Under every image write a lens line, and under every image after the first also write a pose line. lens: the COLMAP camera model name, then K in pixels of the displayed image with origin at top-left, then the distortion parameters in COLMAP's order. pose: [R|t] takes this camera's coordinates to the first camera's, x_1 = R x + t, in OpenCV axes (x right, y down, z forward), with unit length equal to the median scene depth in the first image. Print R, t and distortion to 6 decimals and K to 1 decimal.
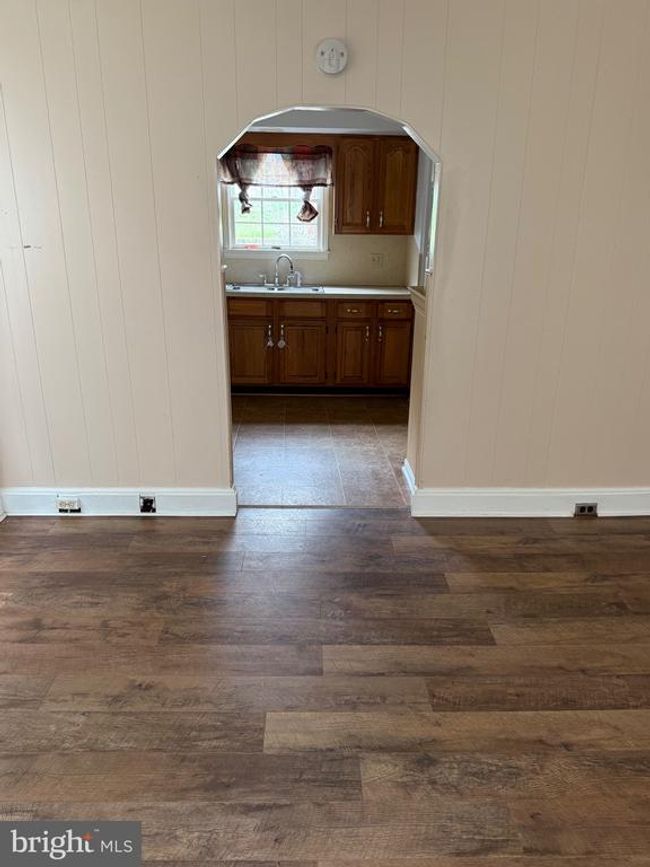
lens RADIAL K [[641.6, 0, 325.0], [0, 641.6, 433.5], [0, 0, 1]] dist [0.072550, -0.073575]
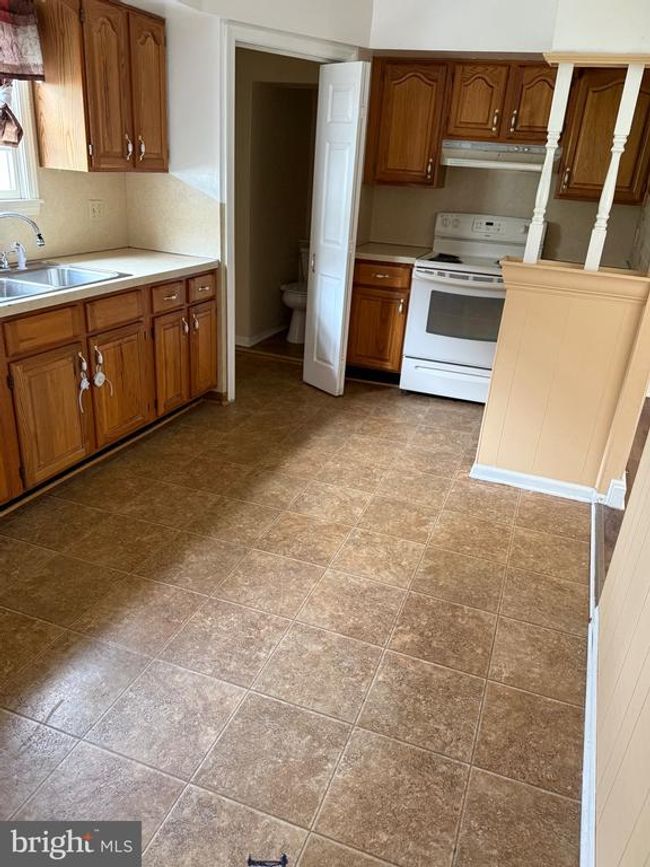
lens RADIAL K [[641.6, 0, 325.0], [0, 641.6, 433.5], [0, 0, 1]] dist [0.072550, -0.073575]
pose [[0.404533, -0.349361, 0.845163, -0.467250], [0.246906, 0.931560, 0.266894, -0.192834], [-0.880563, 0.100709, 0.463106, 0.564894]]
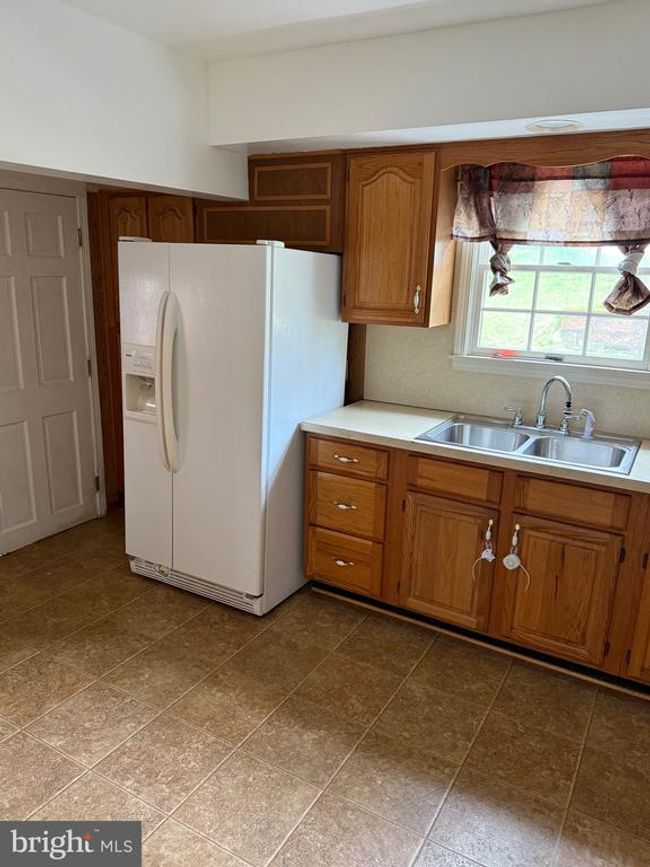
lens RADIAL K [[620.9, 0, 312.2], [0, 620.9, 433.2], [0, 0, 1]] dist [-0.001404, -0.004186]
pose [[0.830731, 0.147105, -0.536886, 0.041642], [-0.192714, 0.980813, -0.029449, -0.187072], [0.522253, 0.127929, 0.843141, 0.514505]]
